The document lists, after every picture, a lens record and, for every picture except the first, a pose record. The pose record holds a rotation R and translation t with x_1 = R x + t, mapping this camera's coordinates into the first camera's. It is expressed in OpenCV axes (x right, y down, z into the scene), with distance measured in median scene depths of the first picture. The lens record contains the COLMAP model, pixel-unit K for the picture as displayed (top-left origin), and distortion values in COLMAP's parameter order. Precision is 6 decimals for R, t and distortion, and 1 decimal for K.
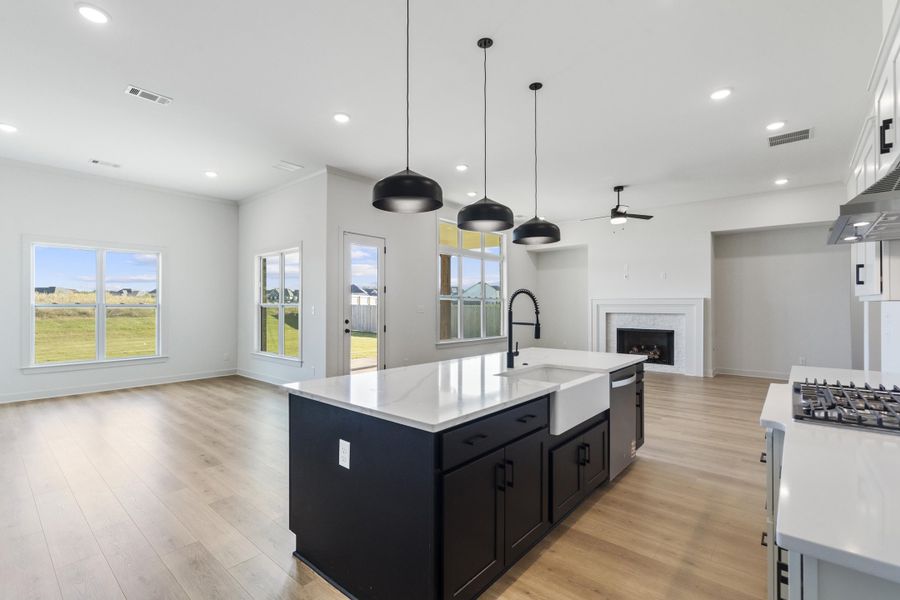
lens RADIAL K [[403.5, 0, 454.0], [0, 403.5, 301.9], [0, 0, 1]] dist [-0.001372, 0.001319]
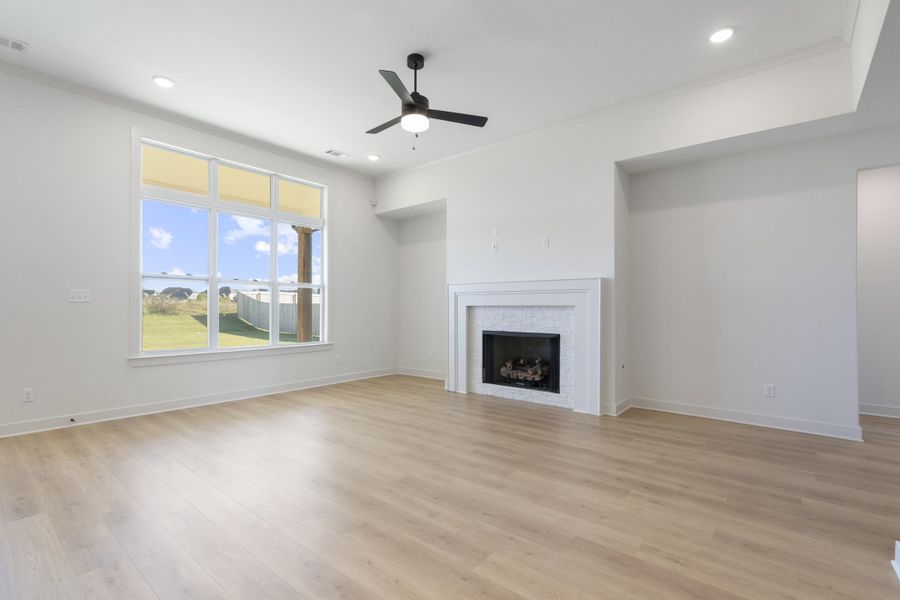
lens RADIAL K [[427.6, 0, 455.1], [0, 427.6, 302.1], [0, 0, 1]] dist [0.004392, 0.001379]
pose [[0.999747, -0.007978, -0.021052, 0.393241], [0.008019, 0.999966, 0.001851, 0.020535], [0.021037, -0.002020, 0.999777, 0.359061]]
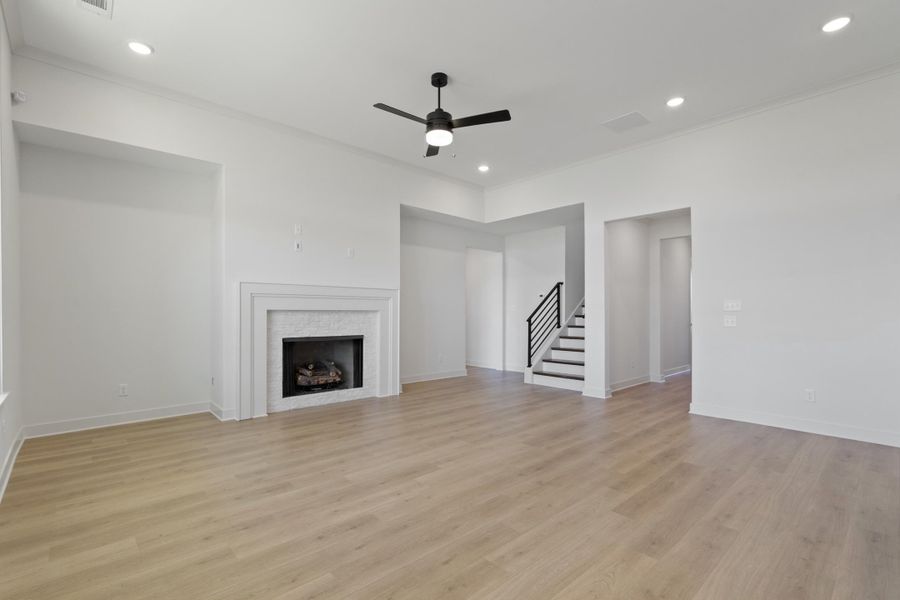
lens RADIAL K [[403.5, 0, 450.3], [0, 403.5, 309.1], [0, 0, 1]] dist [-0.001372, 0.001319]
pose [[0.151913, 0.000950, 0.988393, -0.102359], [-0.019495, 0.999808, 0.002035, 0.021228], [-0.988202, -0.019578, 0.151902, 0.728843]]
